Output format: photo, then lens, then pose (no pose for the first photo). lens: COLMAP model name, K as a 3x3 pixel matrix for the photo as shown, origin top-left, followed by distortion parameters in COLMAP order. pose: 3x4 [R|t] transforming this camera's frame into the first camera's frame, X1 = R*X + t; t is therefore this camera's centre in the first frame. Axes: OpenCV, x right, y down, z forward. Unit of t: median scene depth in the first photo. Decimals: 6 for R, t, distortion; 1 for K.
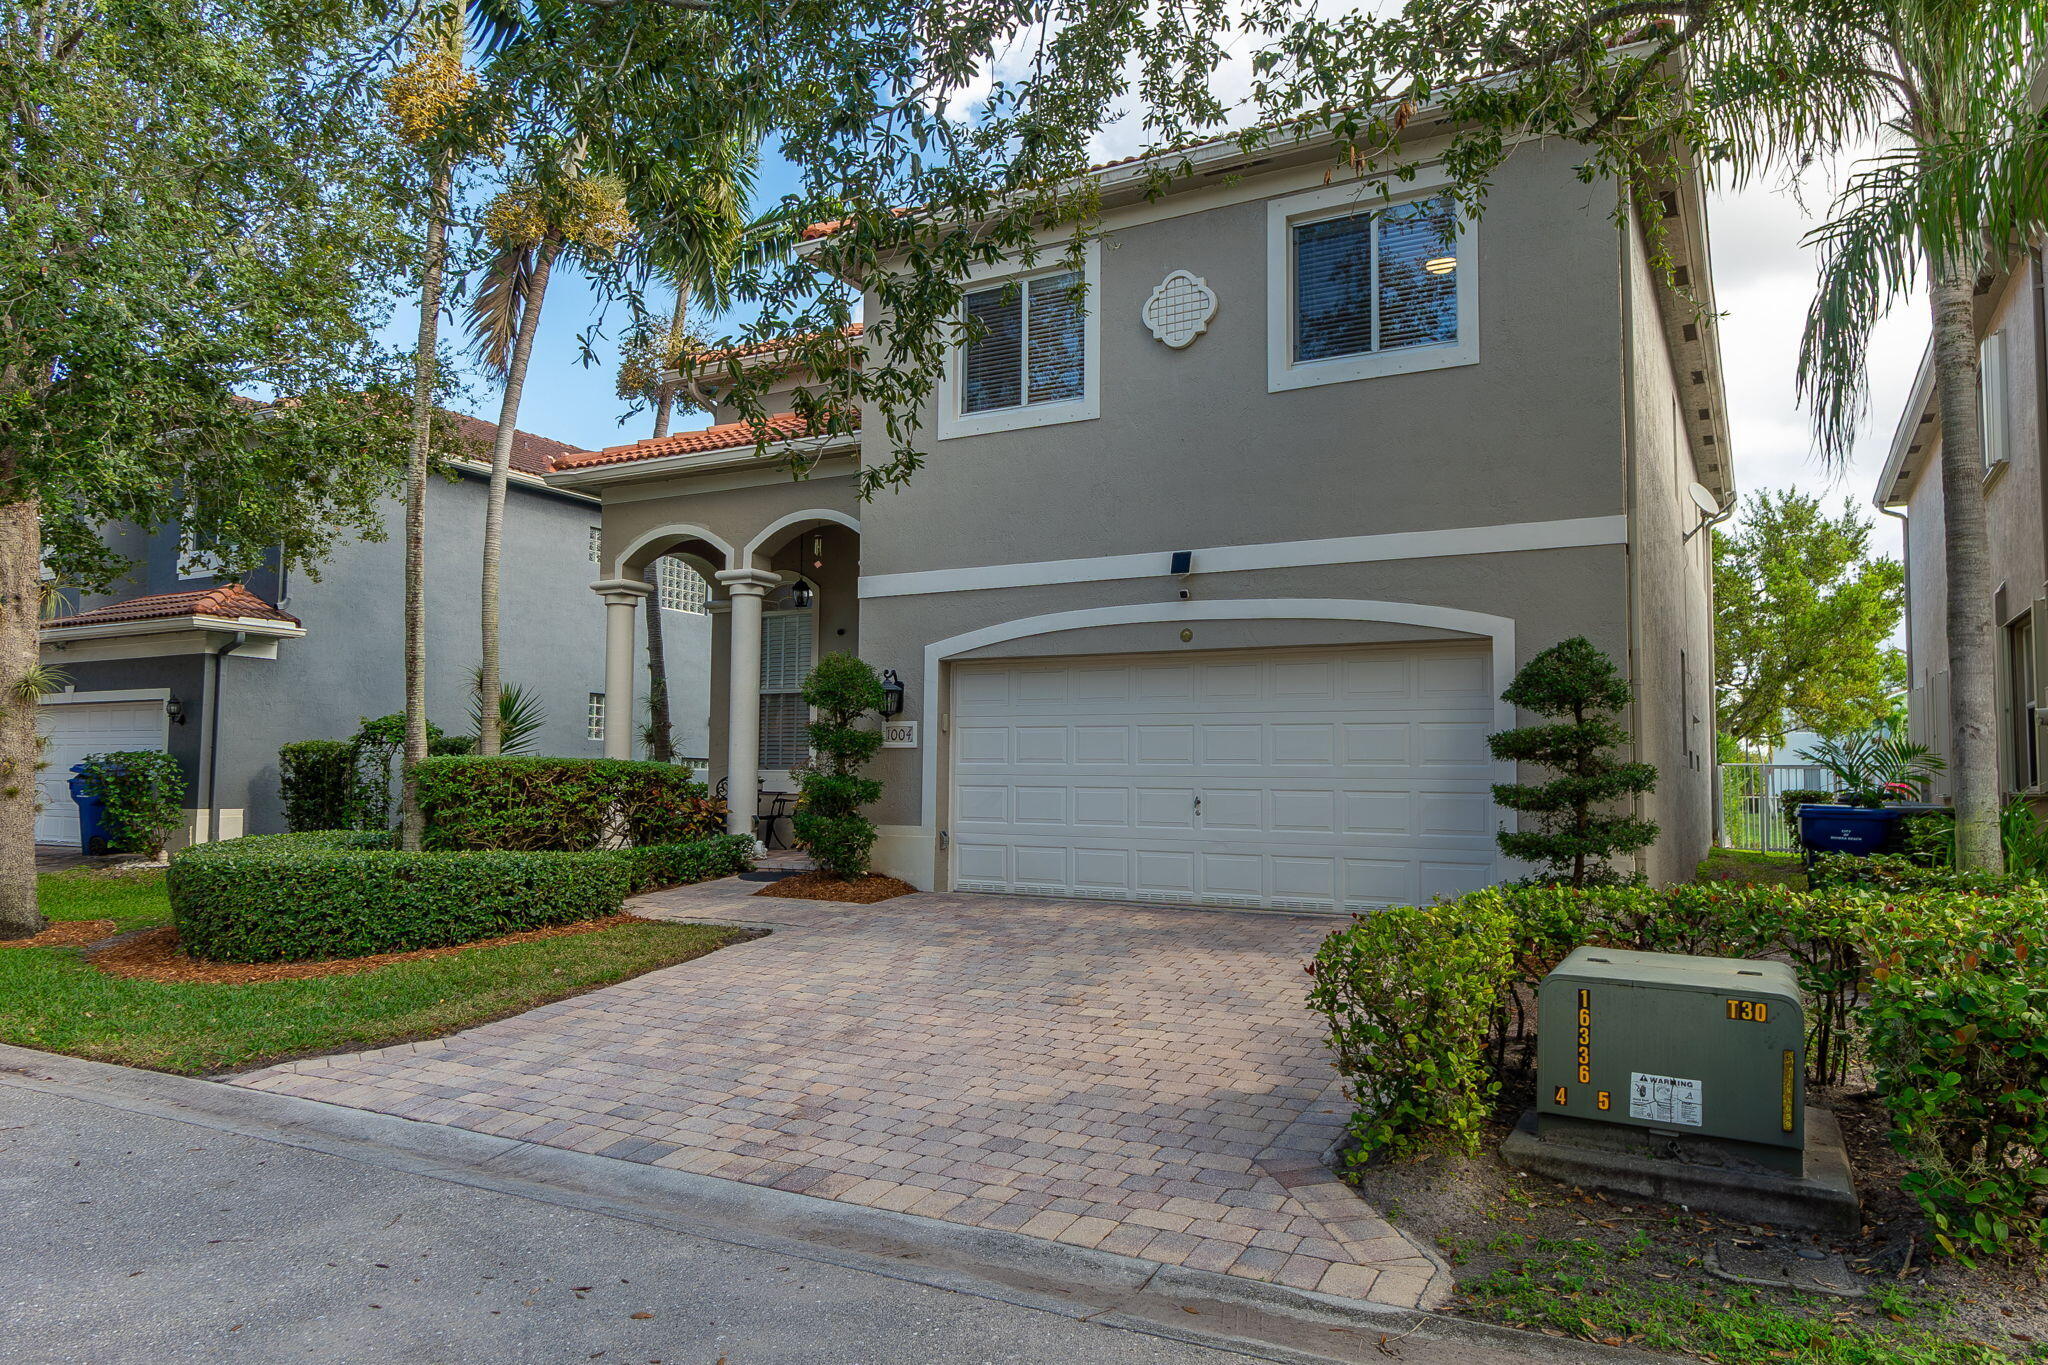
lens RADIAL K [[1384.4, 0, 1026.7], [0, 1384.4, 690.8], [0, 0, 1]] dist [-0.012134, 0.006552]
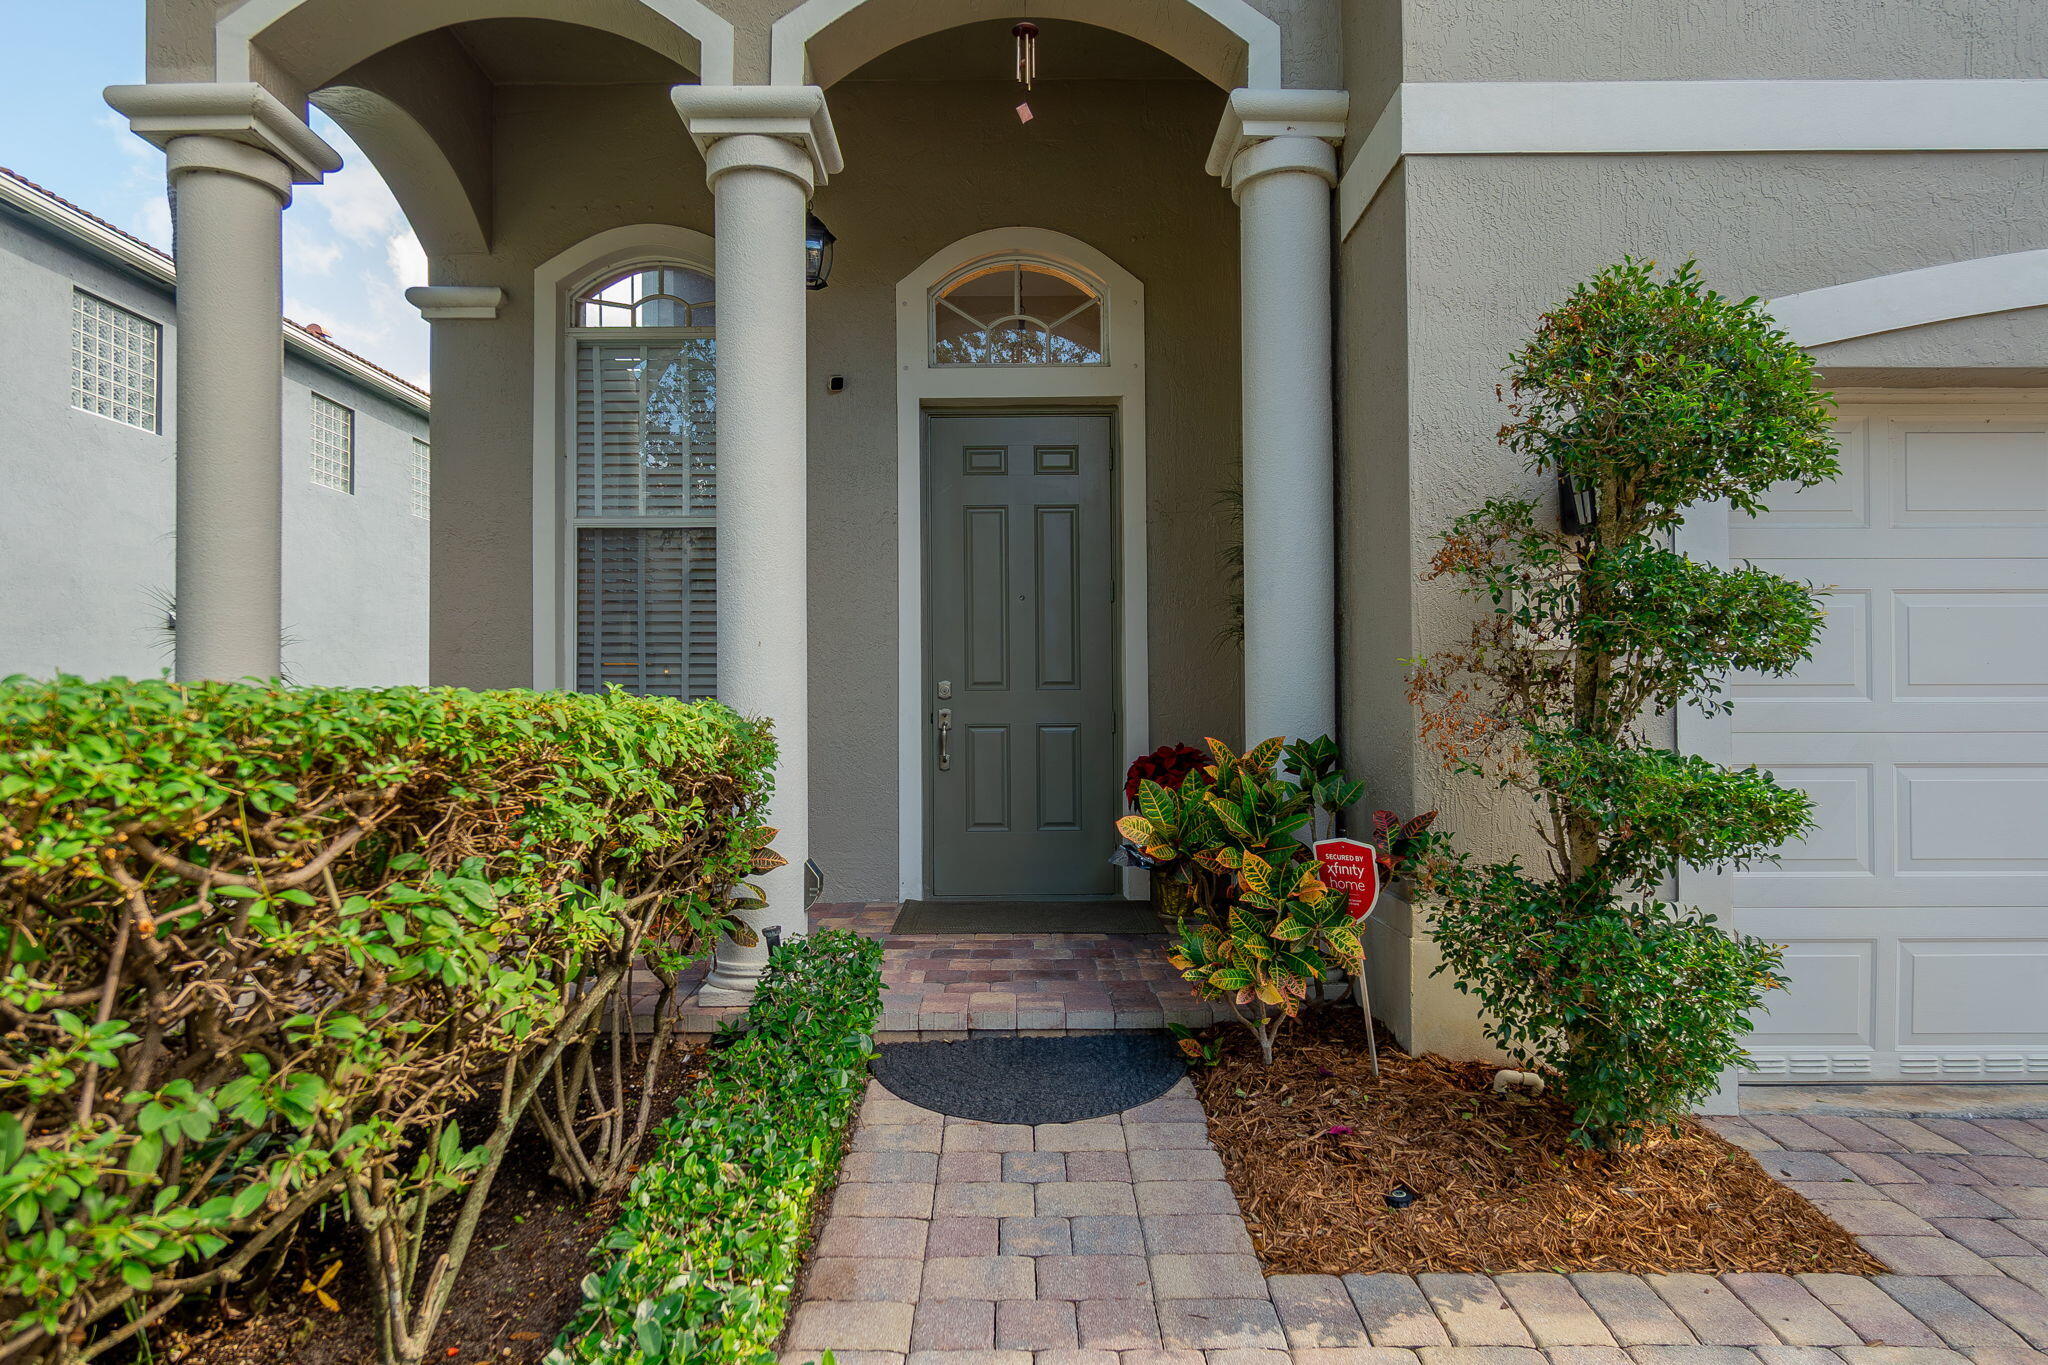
lens RADIAL K [[1169.9, 0, 1020.9], [0, 1169.9, 677.8], [0, 0, 1]] dist [0.002043, 0.002400]
pose [[0.872129, -0.001453, 0.489274, -0.358488], [-0.021577, 0.998908, 0.041428, 0.043268], [-0.488800, -0.046688, 0.871145, 0.914493]]
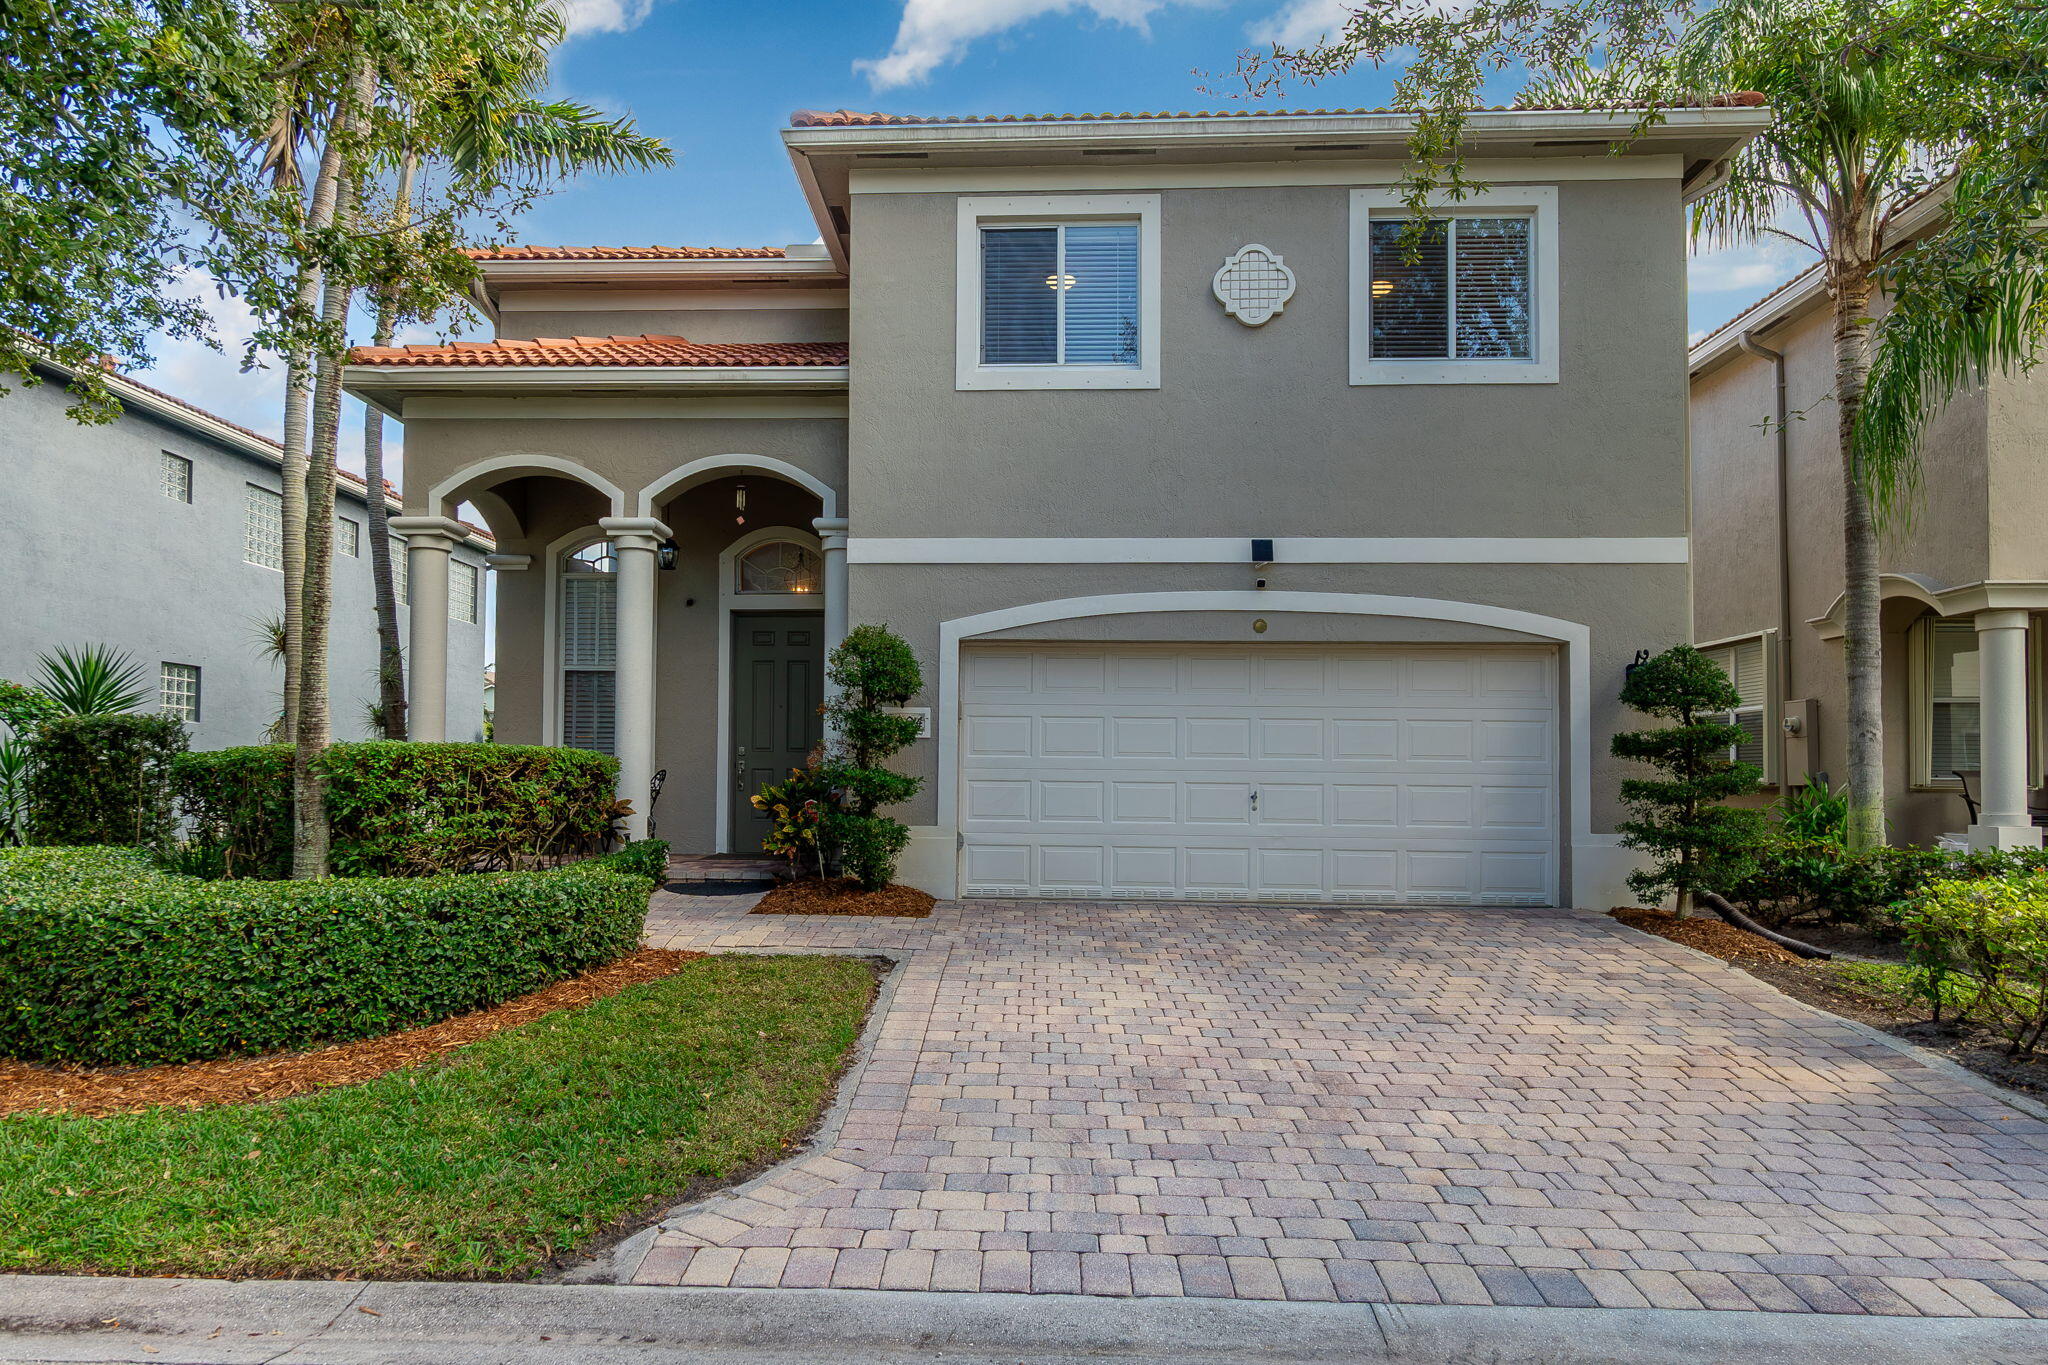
lens RADIAL K [[1285.6, 0, 1005.6], [0, 1285.6, 732.6], [0, 0, 1]] dist [0.004398, -0.002103]
pose [[0.892695, 0.013493, 0.450459, -0.440867], [-0.030486, 0.999070, 0.030490, 0.012375], [-0.449629, -0.040951, 0.892276, 0.267901]]
